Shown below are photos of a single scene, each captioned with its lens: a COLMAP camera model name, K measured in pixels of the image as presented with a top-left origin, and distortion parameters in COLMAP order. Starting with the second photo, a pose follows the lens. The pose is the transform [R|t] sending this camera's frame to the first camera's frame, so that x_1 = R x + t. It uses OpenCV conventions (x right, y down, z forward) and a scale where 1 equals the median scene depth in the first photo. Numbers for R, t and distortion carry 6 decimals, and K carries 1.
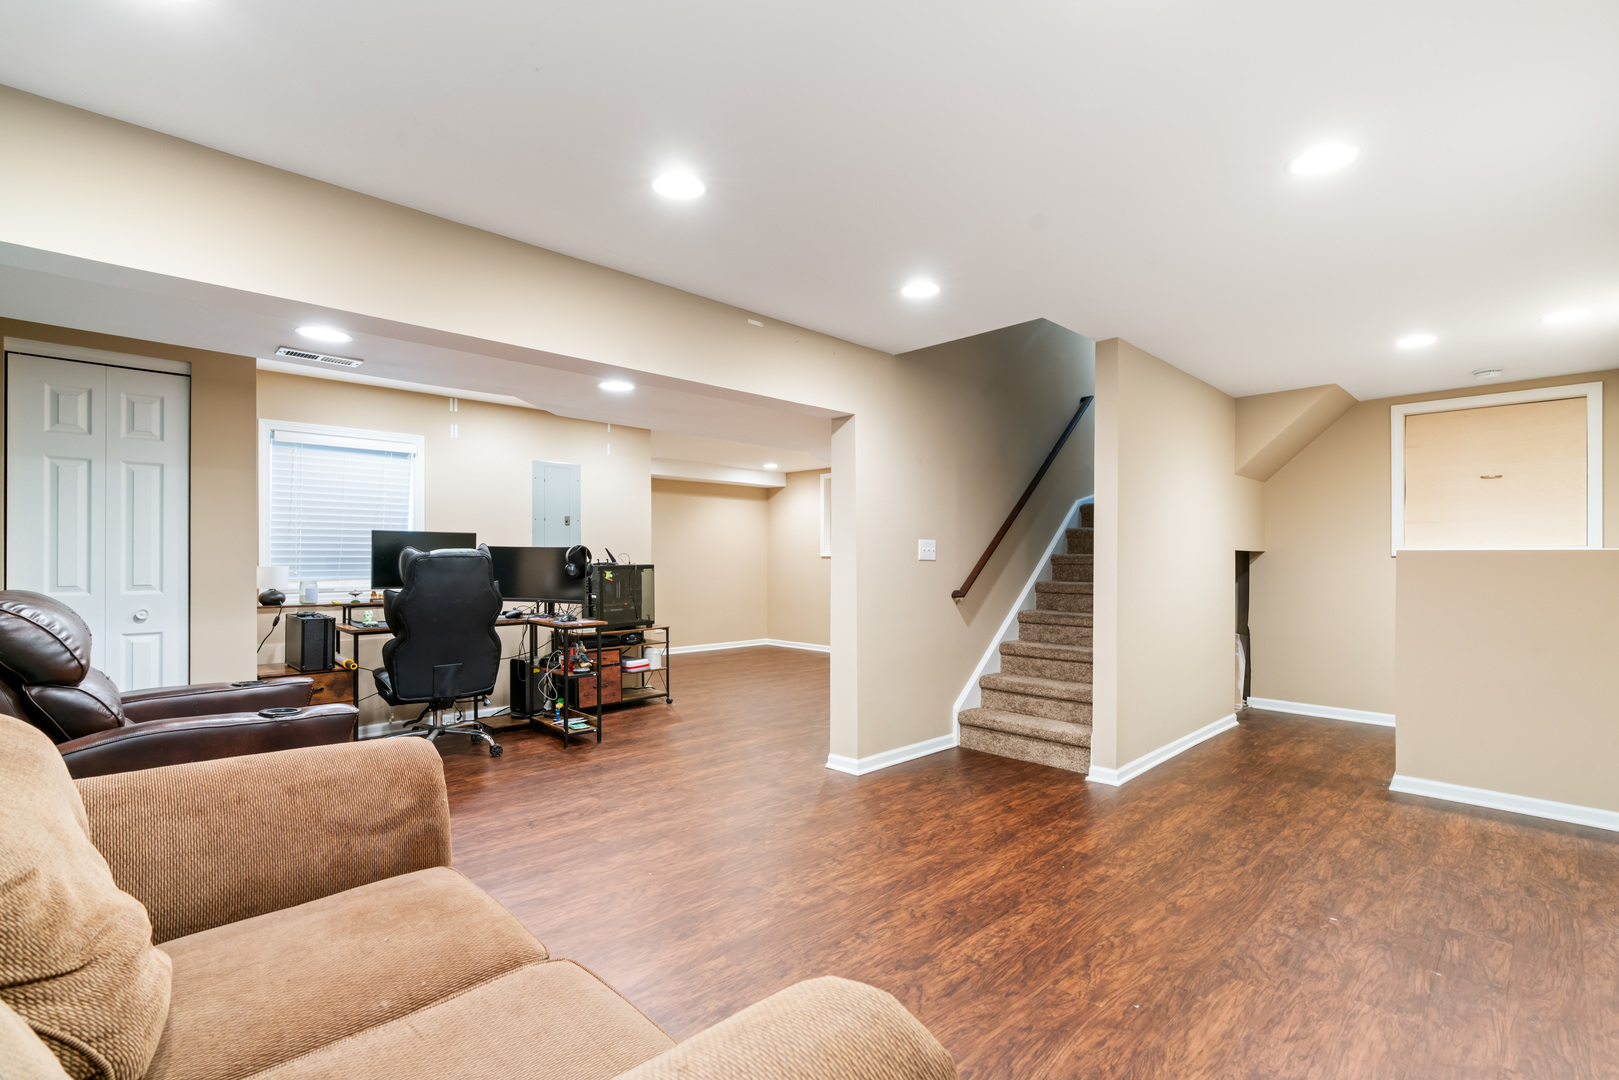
lens RADIAL K [[746.8, 0, 806.2], [0, 746.8, 550.8], [0, 0, 1]] dist [-0.000271, 0.000009]
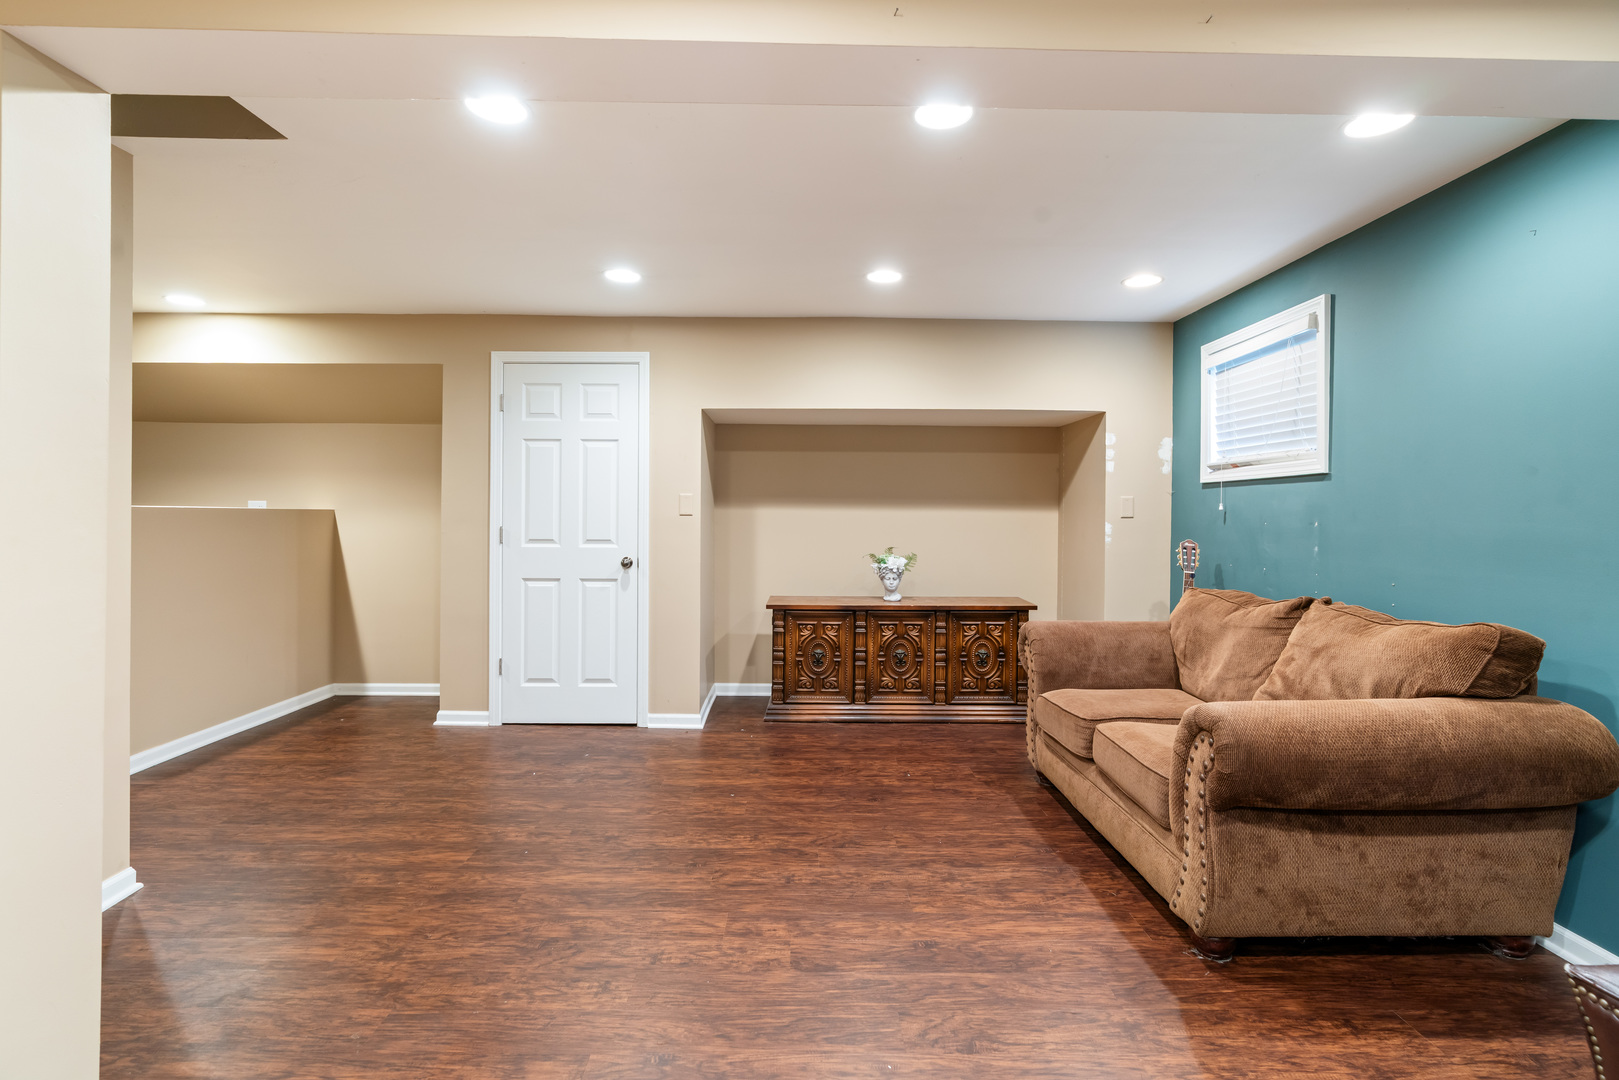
lens RADIAL K [[746.8, 0, 800.4], [0, 746.8, 527.6], [0, 0, 1]] dist [-0.000271, 0.000009]
pose [[-0.731334, -0.017274, 0.681801, -0.556179], [-0.018059, 0.999819, 0.005960, 0.003707], [-0.681781, -0.007954, -0.731513, 1.496510]]
